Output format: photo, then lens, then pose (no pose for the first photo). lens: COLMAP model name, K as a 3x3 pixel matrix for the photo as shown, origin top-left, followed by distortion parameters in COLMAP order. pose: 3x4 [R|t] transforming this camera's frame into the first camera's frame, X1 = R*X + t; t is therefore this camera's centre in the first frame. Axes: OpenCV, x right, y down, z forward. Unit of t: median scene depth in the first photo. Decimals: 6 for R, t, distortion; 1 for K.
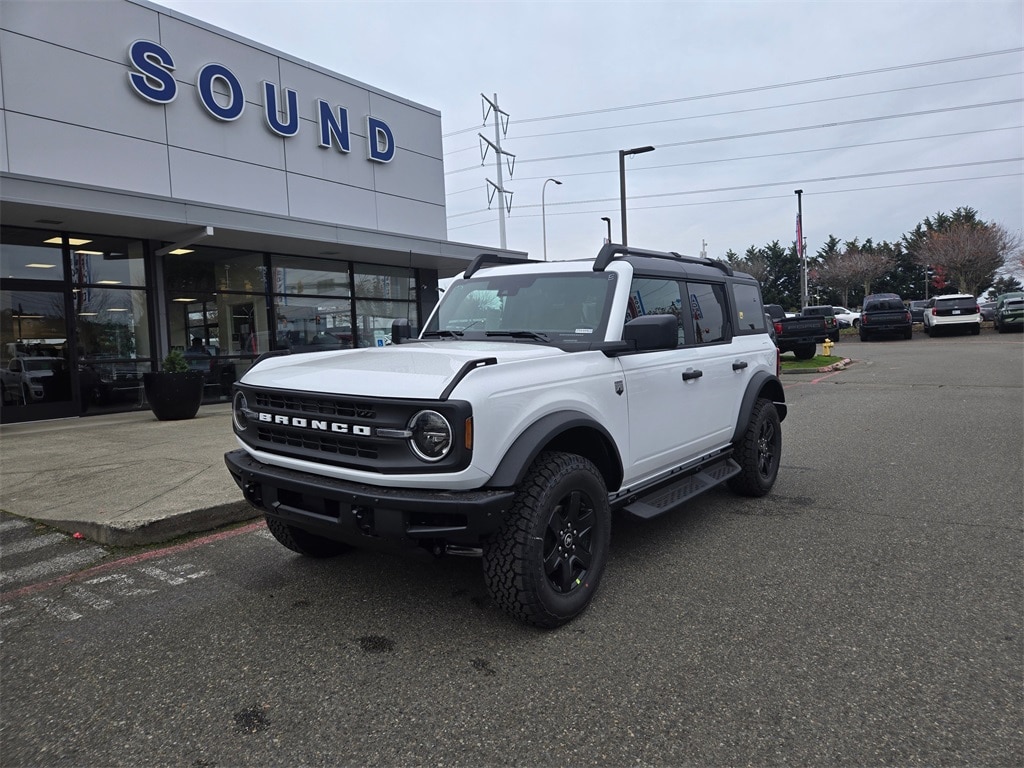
lens RADIAL K [[715.9, 0, 529.7], [0, 715.9, 382.5], [0, 0, 1]] dist [0.001466, 0.000009]
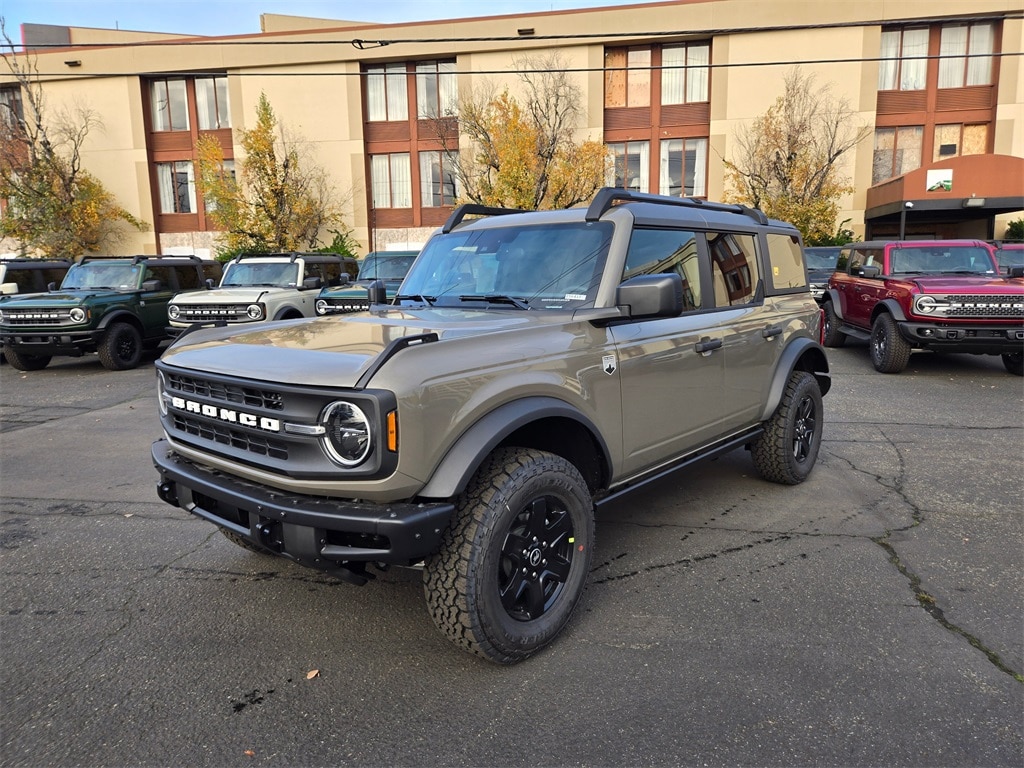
lens RADIAL K [[700.5, 0, 515.6], [0, 700.5, 365.3], [0, 0, 1]] dist [-0.002451, -0.000916]
pose [[0.995120, 0.000472, -0.098669, 0.110149], [0.003521, 0.999182, 0.040293, -0.028125], [0.098607, -0.040444, 0.994304, 0.223705]]
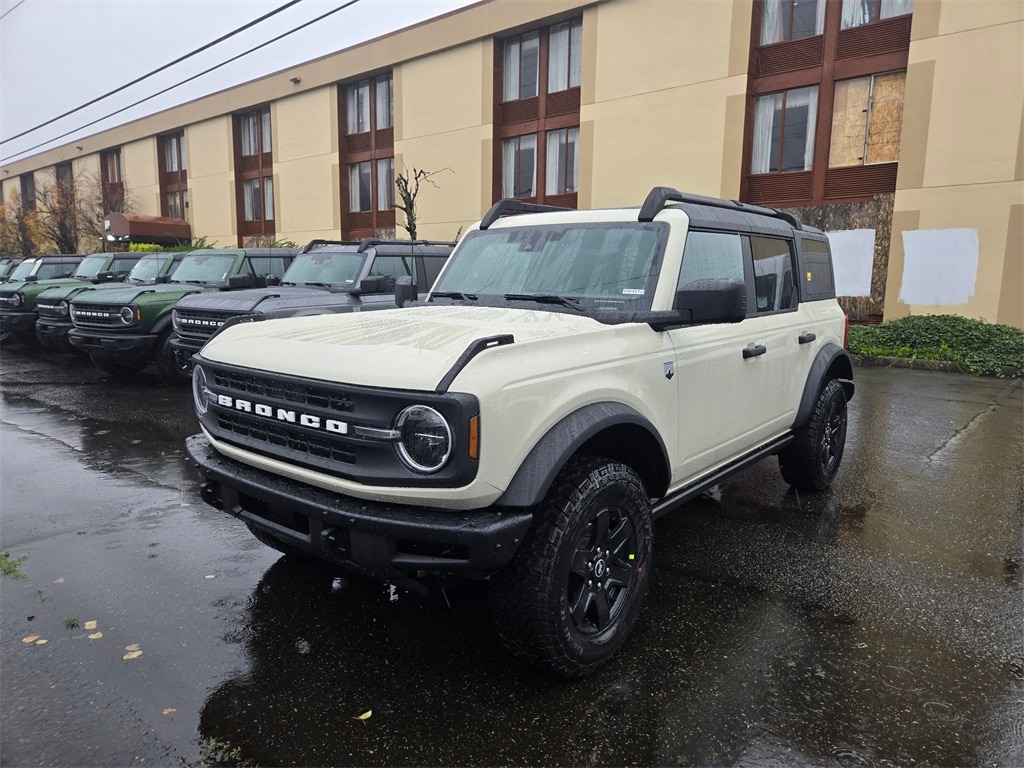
lens RADIAL K [[695.4, 0, 512.0], [0, 695.4, 384.0], [0, 0, 1]] dist [0.000937, -0.000365]
pose [[0.998095, 0.024233, -0.056742, -0.005110], [-0.020126, 0.997211, 0.071867, -0.033187], [0.058326, -0.070588, 0.995799, 0.249349]]
